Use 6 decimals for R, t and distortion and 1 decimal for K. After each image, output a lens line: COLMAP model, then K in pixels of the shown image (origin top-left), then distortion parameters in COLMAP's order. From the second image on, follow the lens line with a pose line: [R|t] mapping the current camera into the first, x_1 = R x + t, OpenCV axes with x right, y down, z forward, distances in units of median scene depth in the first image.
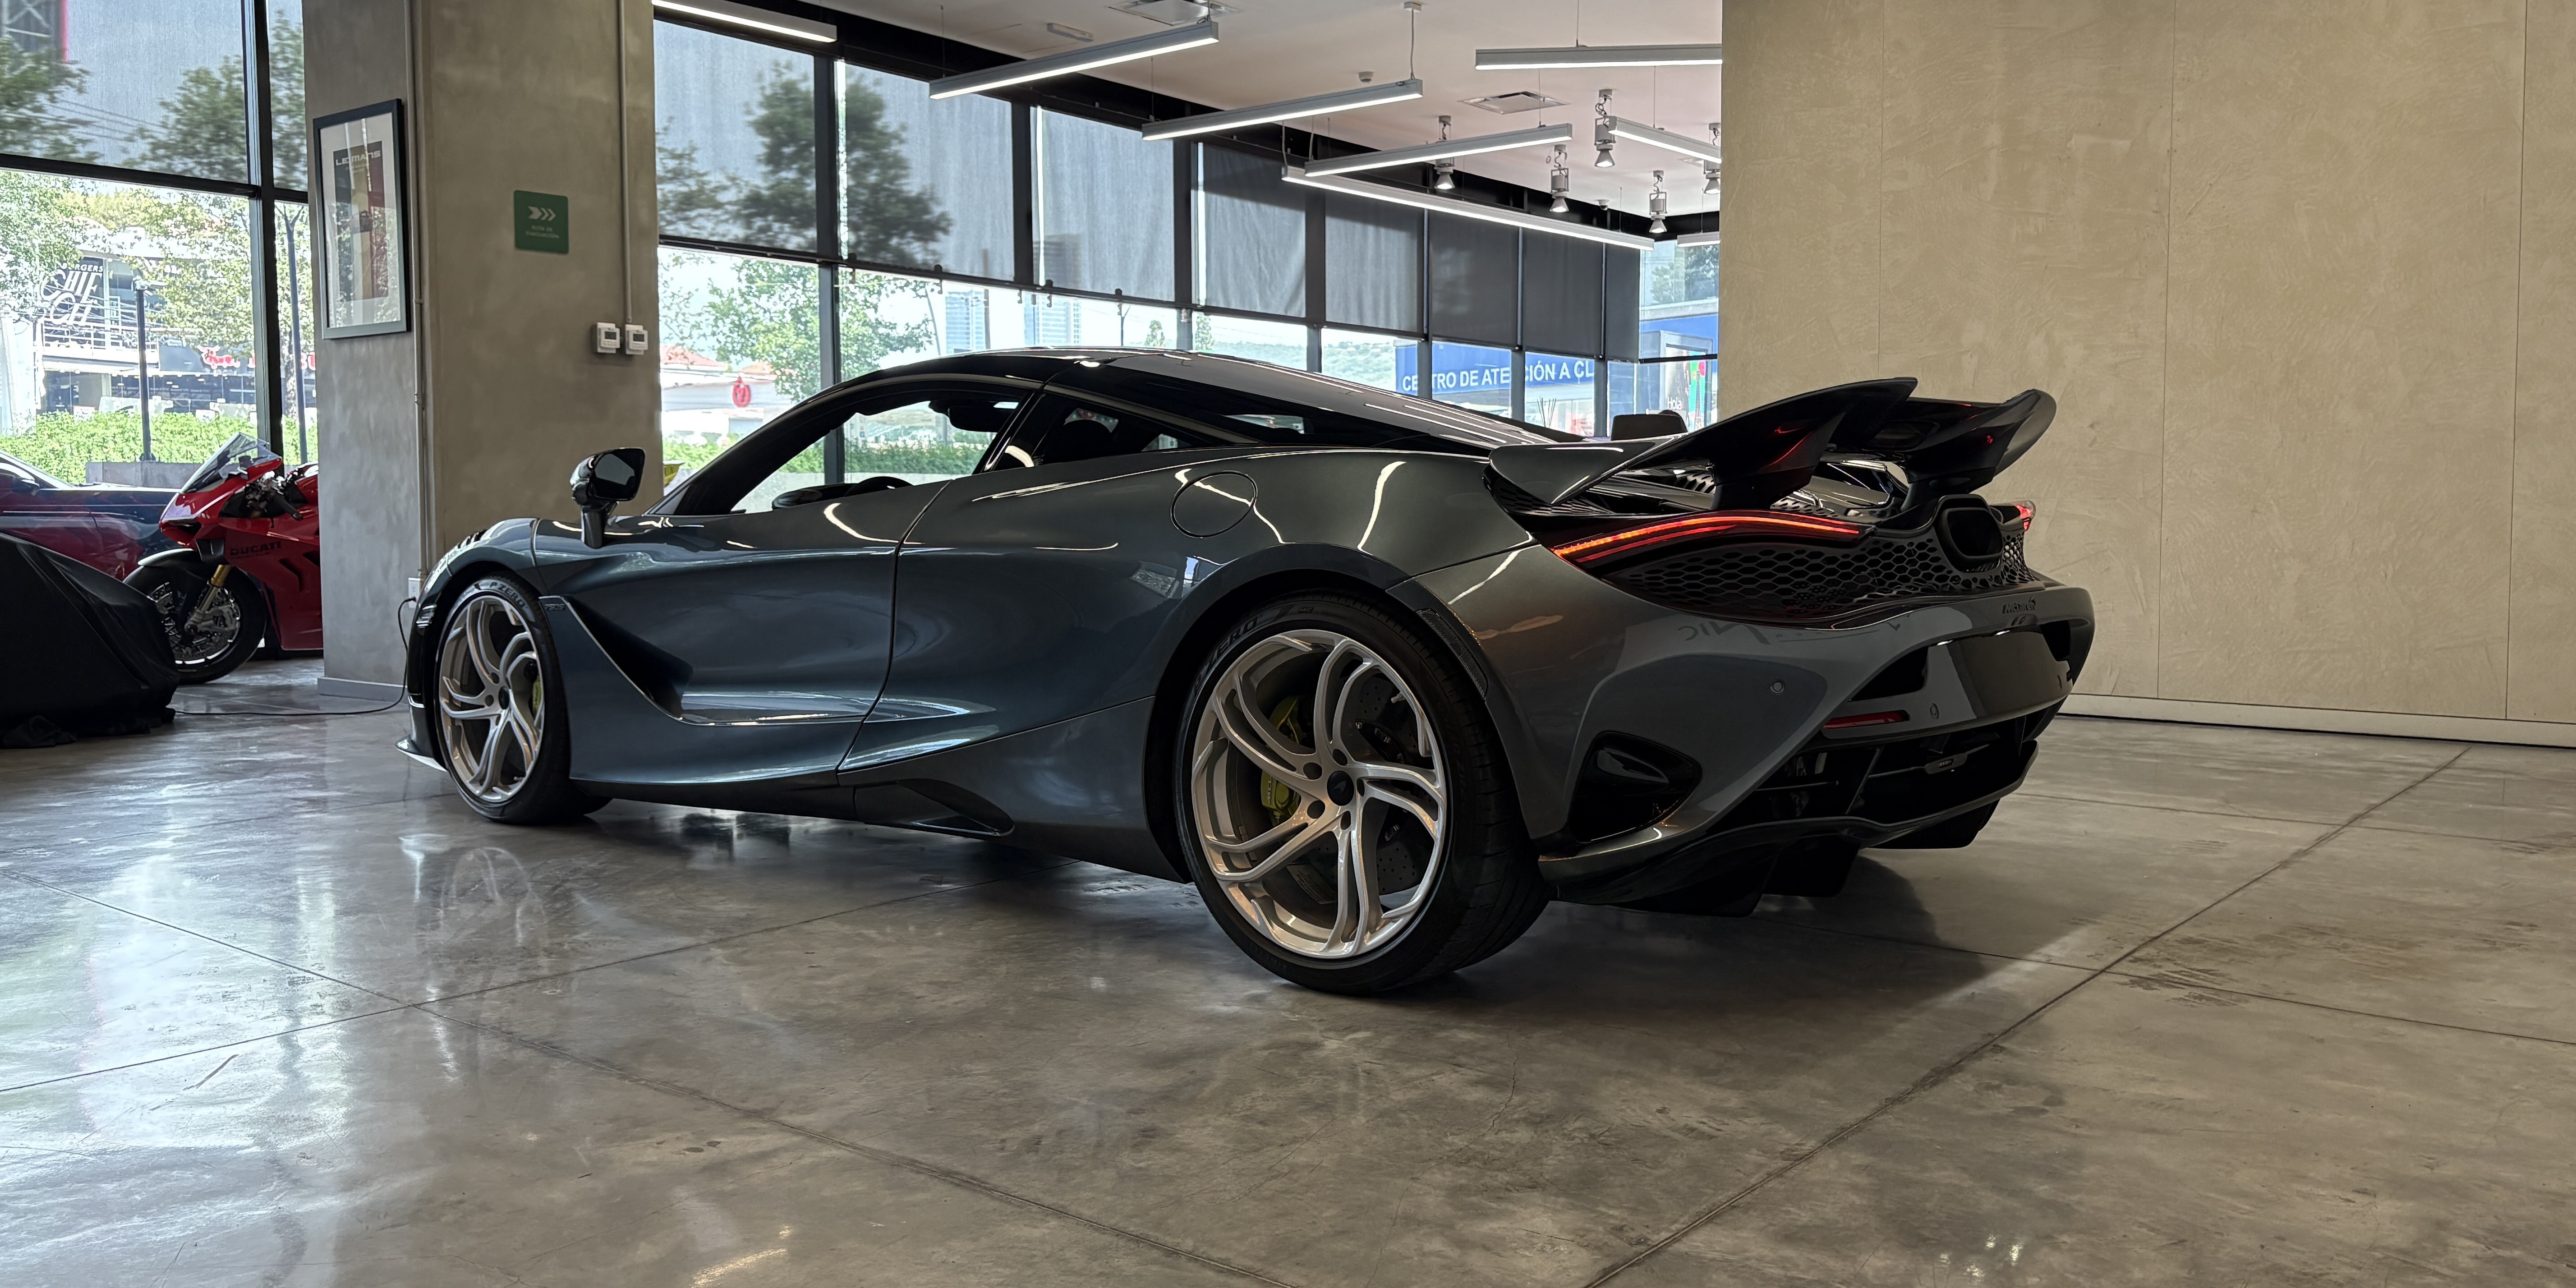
lens RADIAL K [[1943.1, 0, 1258.4], [0, 1943.1, 613.6], [0, 0, 1]] dist [0.039562, -0.049707]
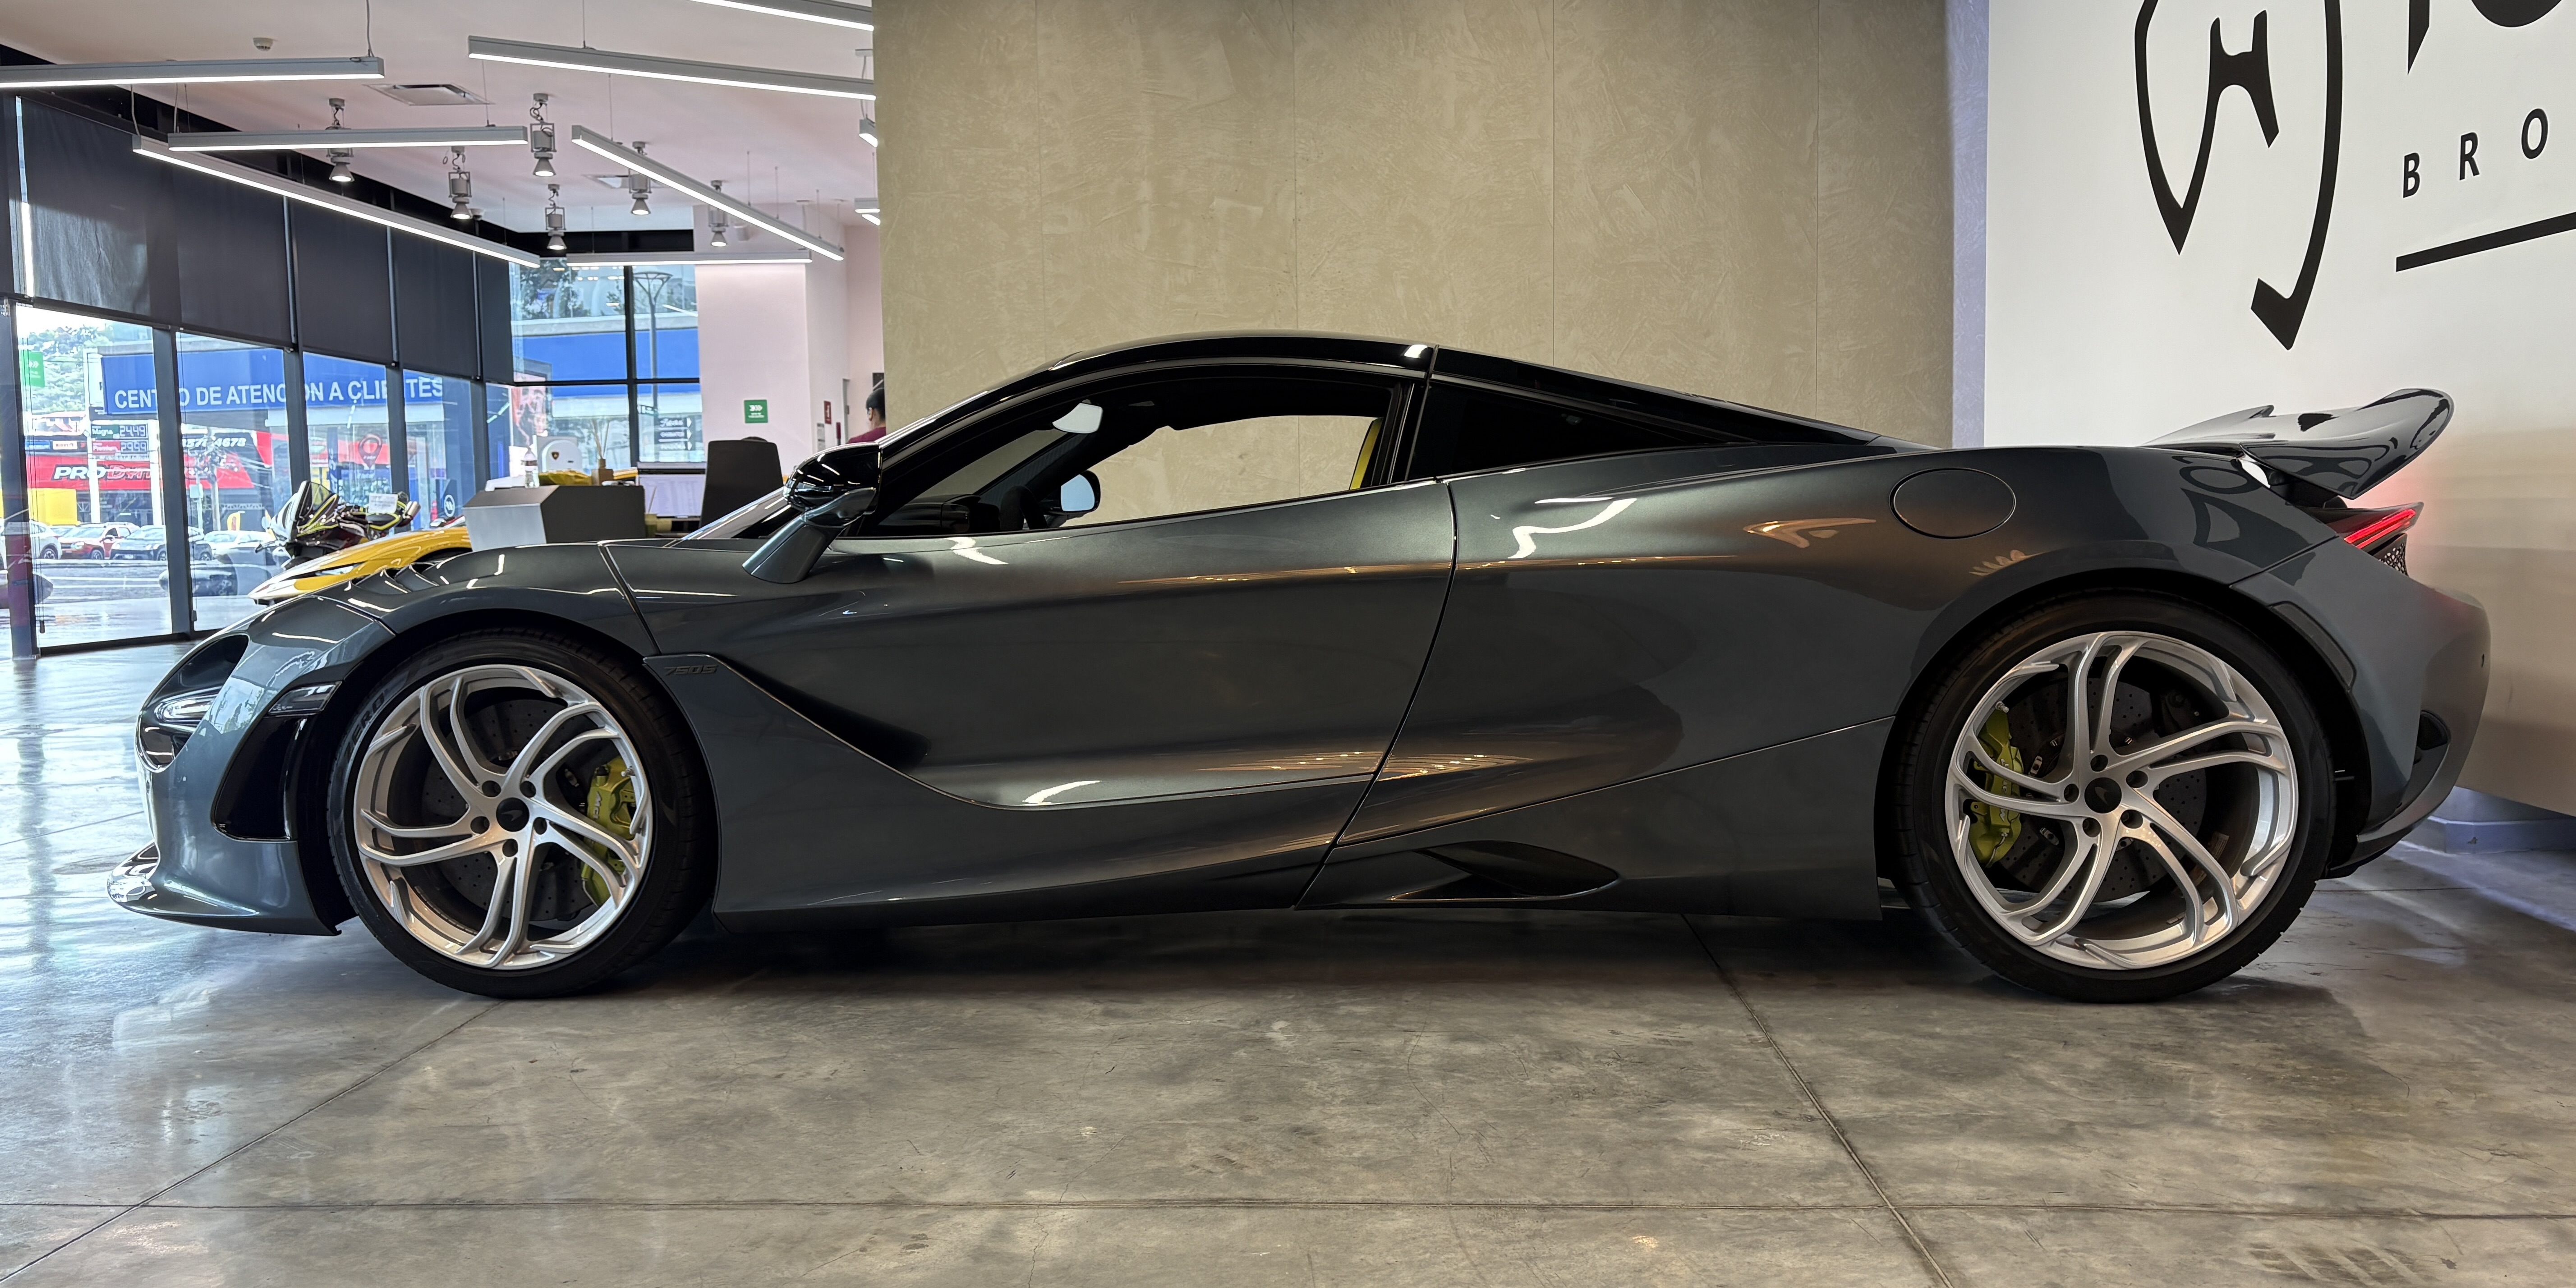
lens RADIAL K [[1943.1, 0, 1251.6], [0, 1943.1, 701.8], [0, 0, 1]] dist [0.039562, -0.049707]
pose [[0.809073, -0.062479, 0.584378, -0.250871], [0.046271, 0.998018, 0.042640, -0.000648], [-0.585884, -0.007459, 0.810360, 0.074119]]
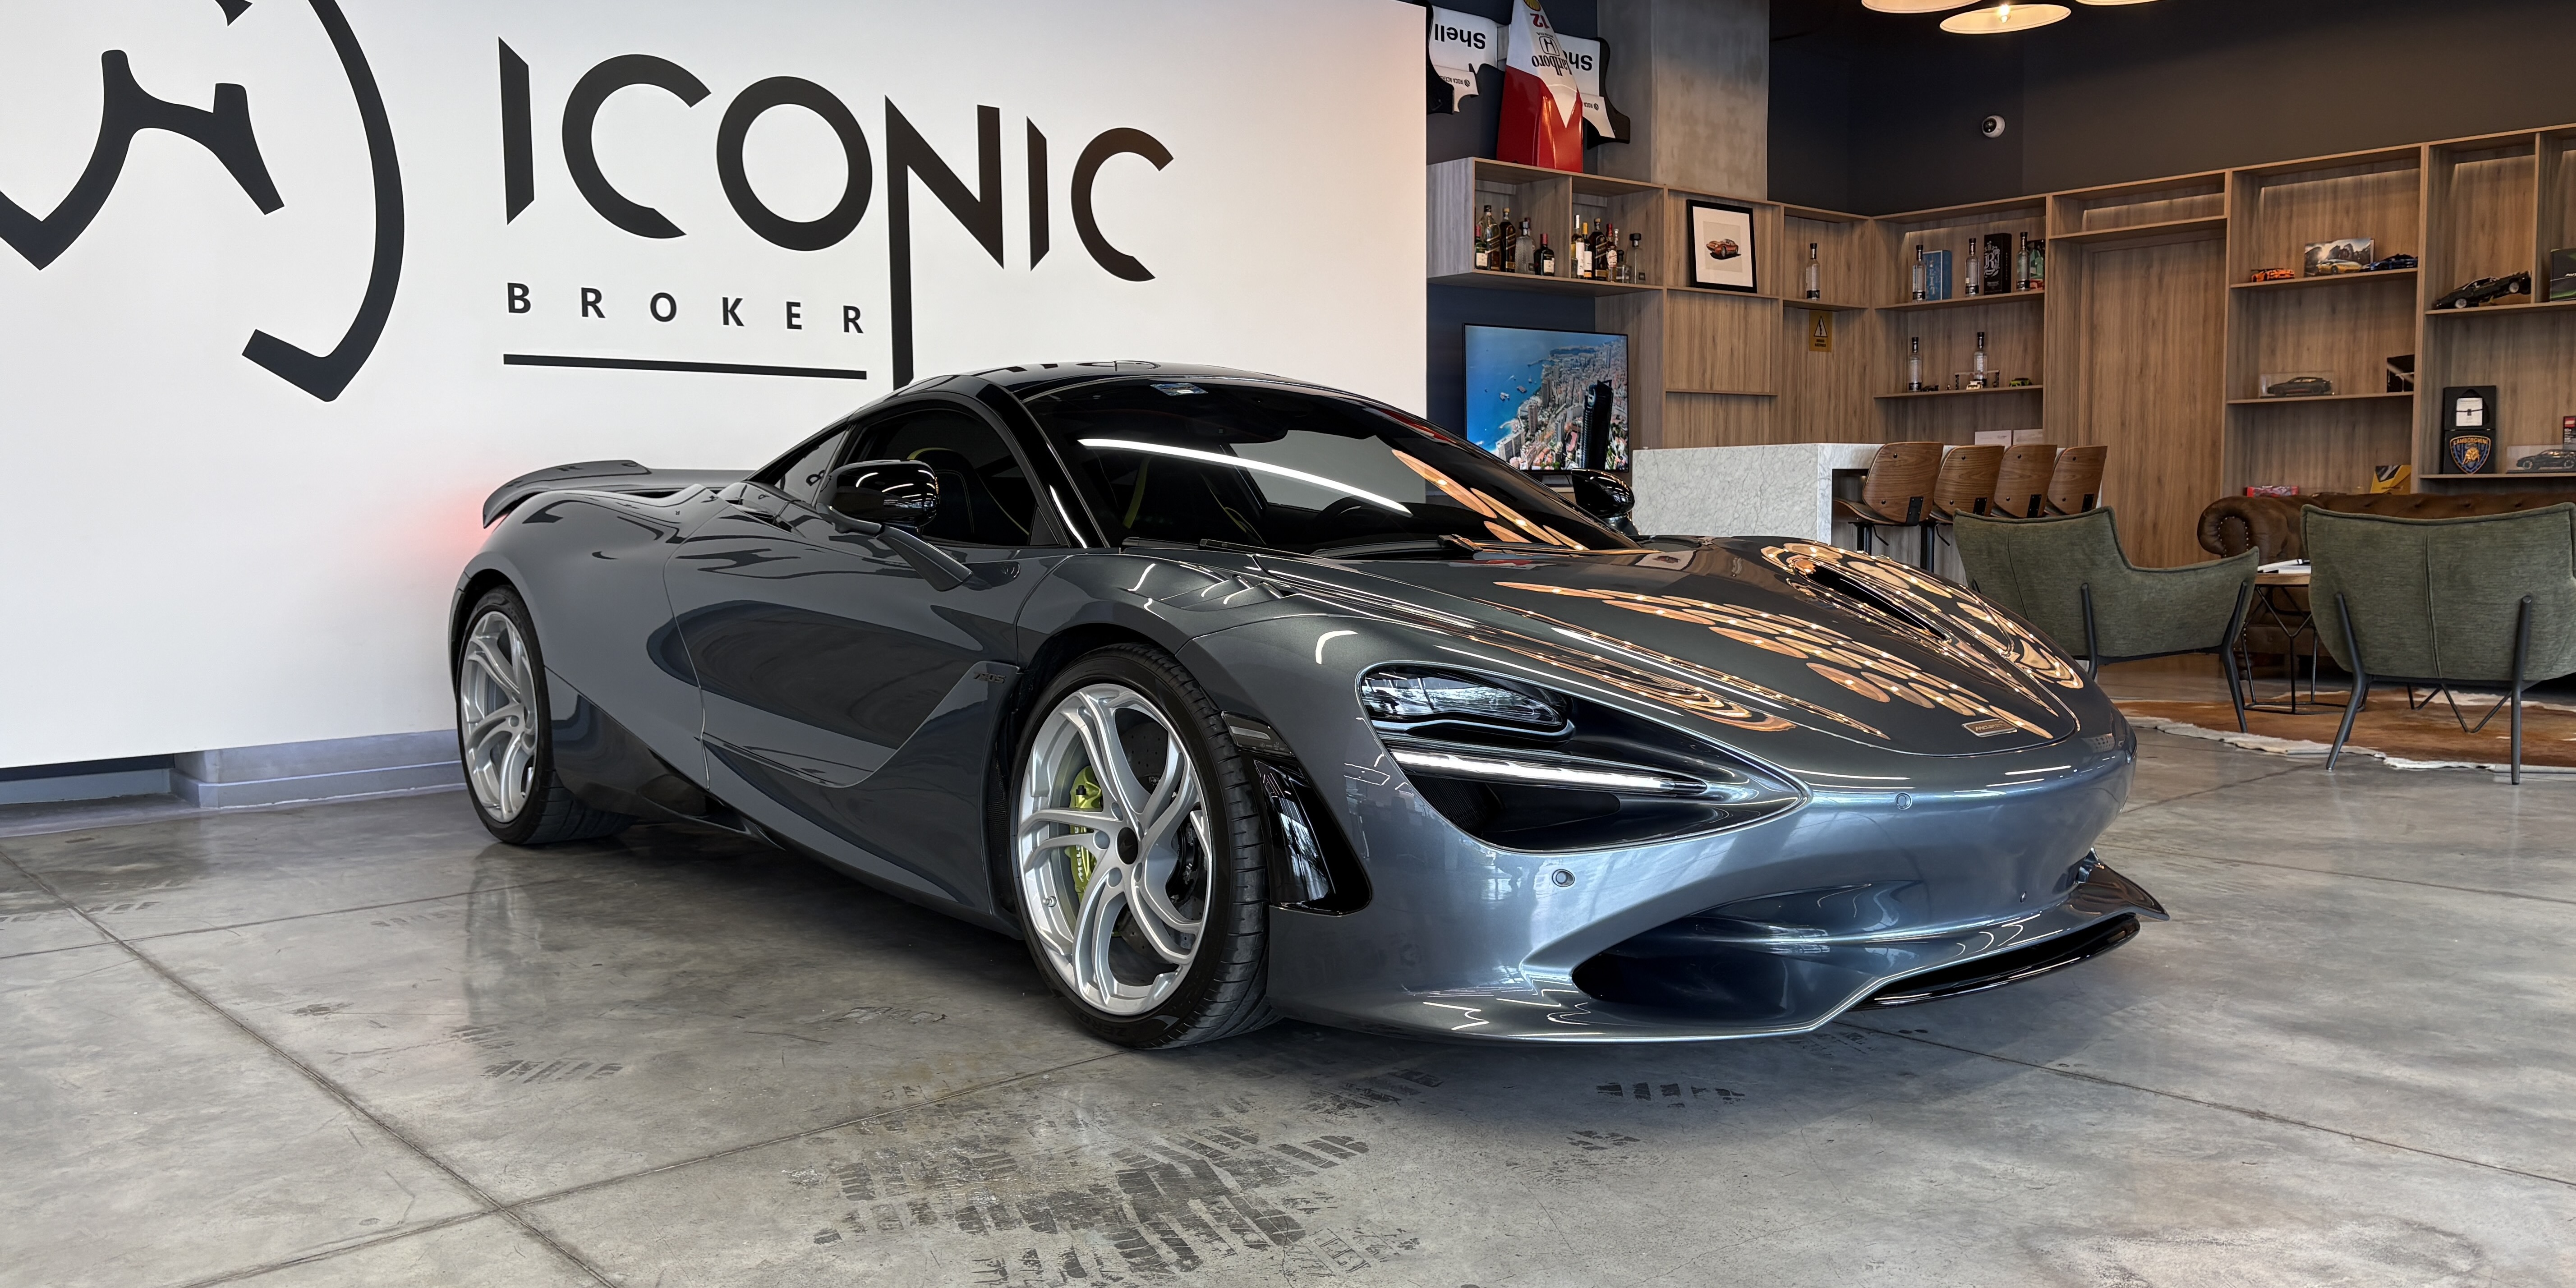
lens RADIAL K [[1943.1, 0, 1296.8], [0, 1943.1, 647.6], [0, 0, 1]] dist [0.039562, -0.049707]
pose [[-0.990719, 0.004072, 0.135867, -0.034561], [0.021927, 0.991248, 0.130179, -0.078001], [-0.134148, 0.131950, -0.982137, 1.233782]]
